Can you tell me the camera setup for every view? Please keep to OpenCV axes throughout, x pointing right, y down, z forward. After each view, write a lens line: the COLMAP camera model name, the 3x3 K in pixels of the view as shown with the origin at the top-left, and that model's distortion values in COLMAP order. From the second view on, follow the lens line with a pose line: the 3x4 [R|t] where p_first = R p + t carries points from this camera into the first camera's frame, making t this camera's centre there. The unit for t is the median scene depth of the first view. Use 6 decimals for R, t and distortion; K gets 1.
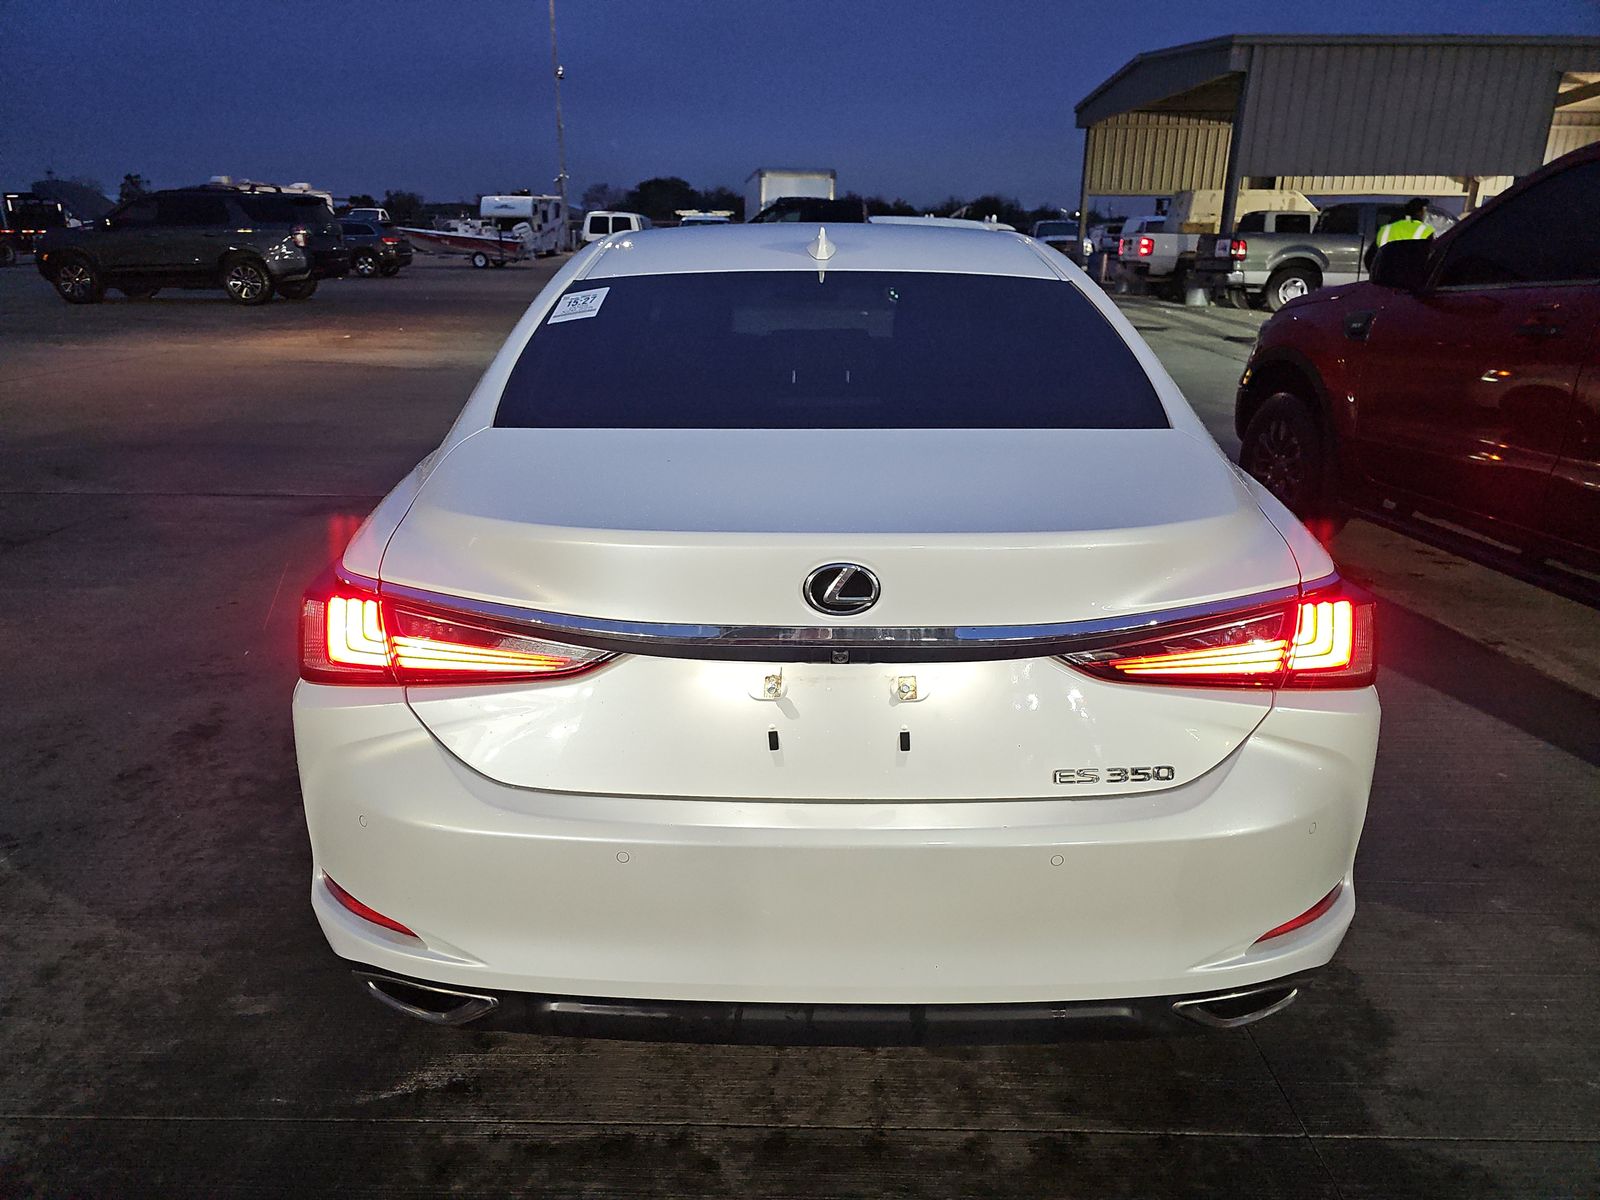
lens RADIAL K [[1075.4, 0, 800.0], [0, 1075.4, 600.0], [0, 0, 1]] dist [0.036013, -0.031984]
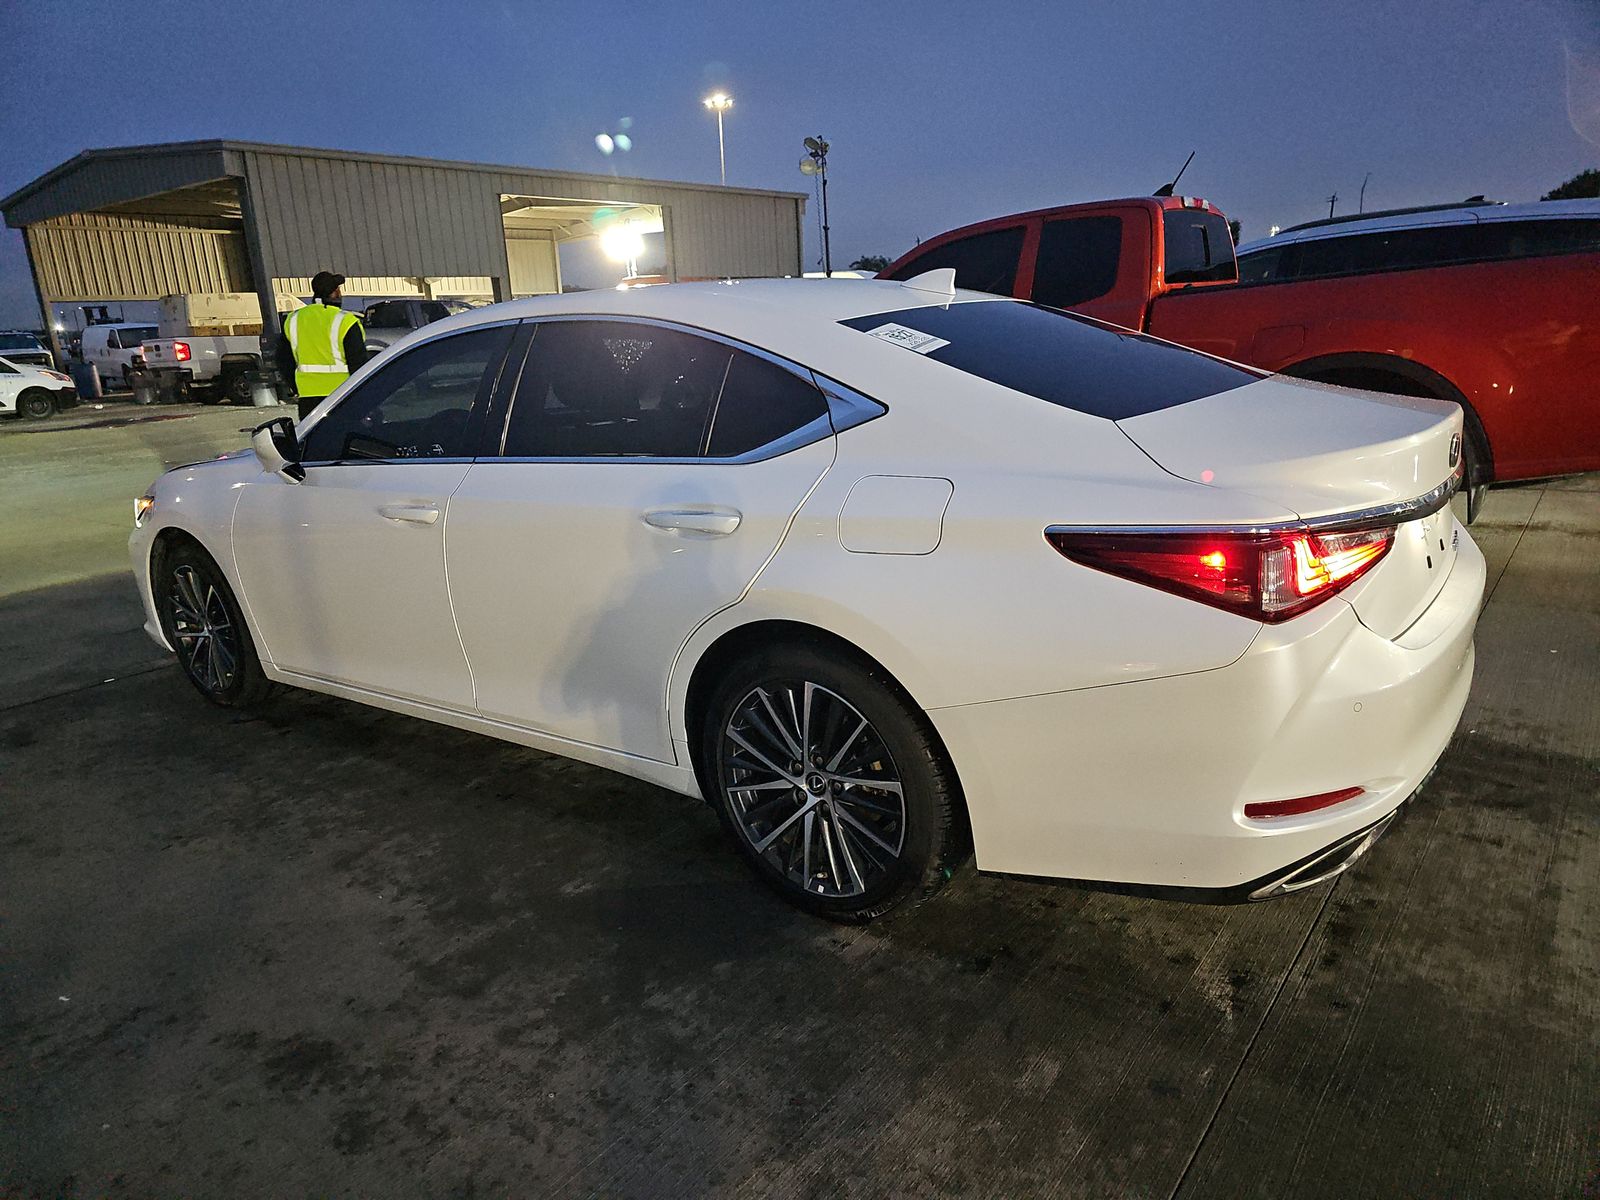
lens RADIAL K [[1075.4, 0, 800.0], [0, 1075.4, 600.0], [0, 0, 1]] dist [0.036013, -0.031984]
pose [[0.591944, -0.239609, 0.769539, -0.145967], [0.307966, 0.949580, 0.058774, -0.015387], [-0.744822, 0.202201, 0.635889, 0.056350]]
